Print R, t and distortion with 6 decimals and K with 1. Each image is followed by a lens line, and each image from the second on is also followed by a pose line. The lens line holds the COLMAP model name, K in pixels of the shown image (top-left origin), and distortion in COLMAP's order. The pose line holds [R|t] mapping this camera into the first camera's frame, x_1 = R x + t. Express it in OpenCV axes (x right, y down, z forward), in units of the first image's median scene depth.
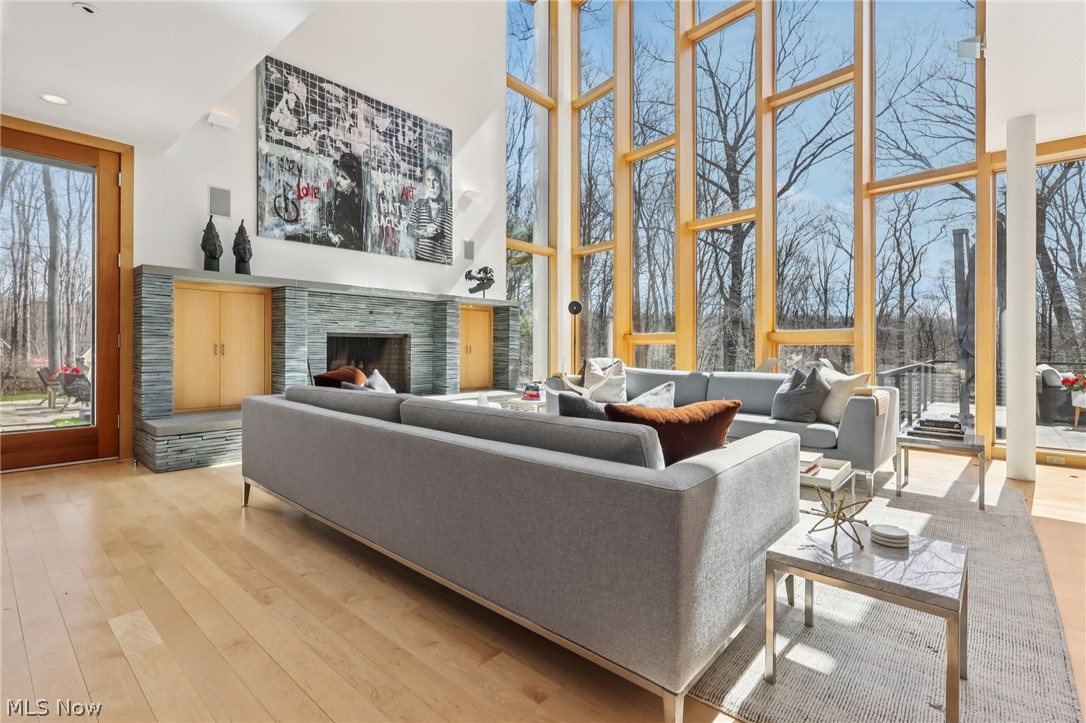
lens RADIAL K [[506.5, 0, 541.2], [0, 506.5, 350.0], [0, 0, 1]] dist [-0.004531, -0.000469]
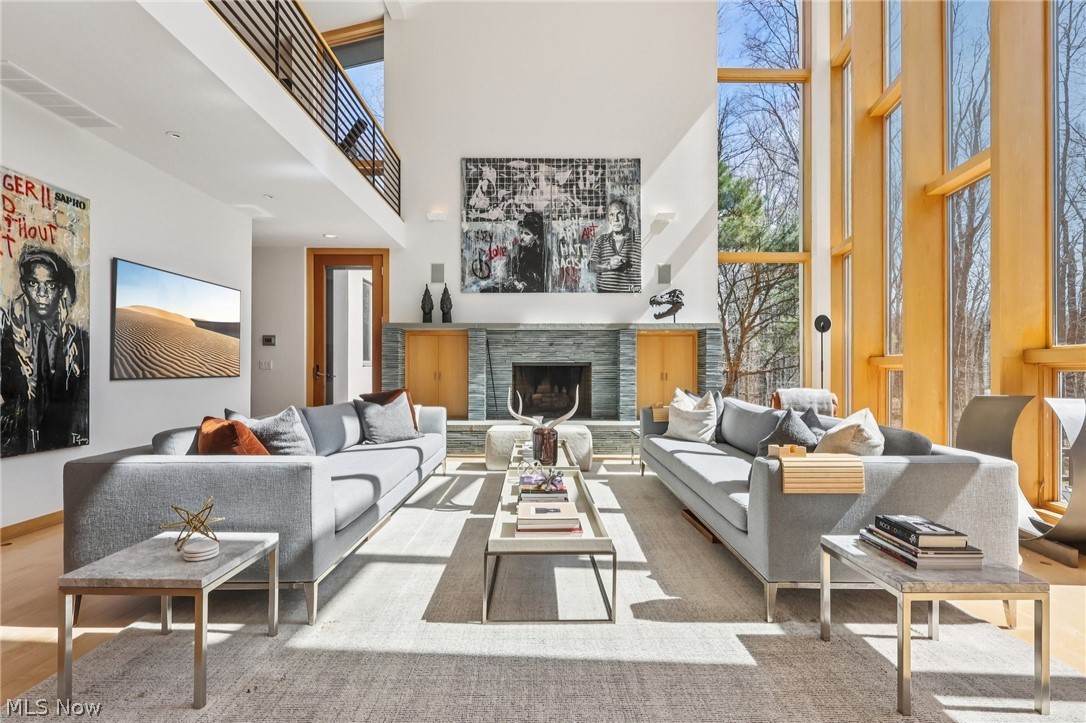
lens RADIAL K [[506.5, 0, 542.0], [0, 506.5, 371.7], [0, 0, 1]] dist [-0.004531, -0.000469]
pose [[0.668206, -0.003710, -0.743967, 0.511031], [-0.001572, 0.999978, -0.006398, -0.004487], [0.743975, 0.005444, 0.668185, 0.215052]]
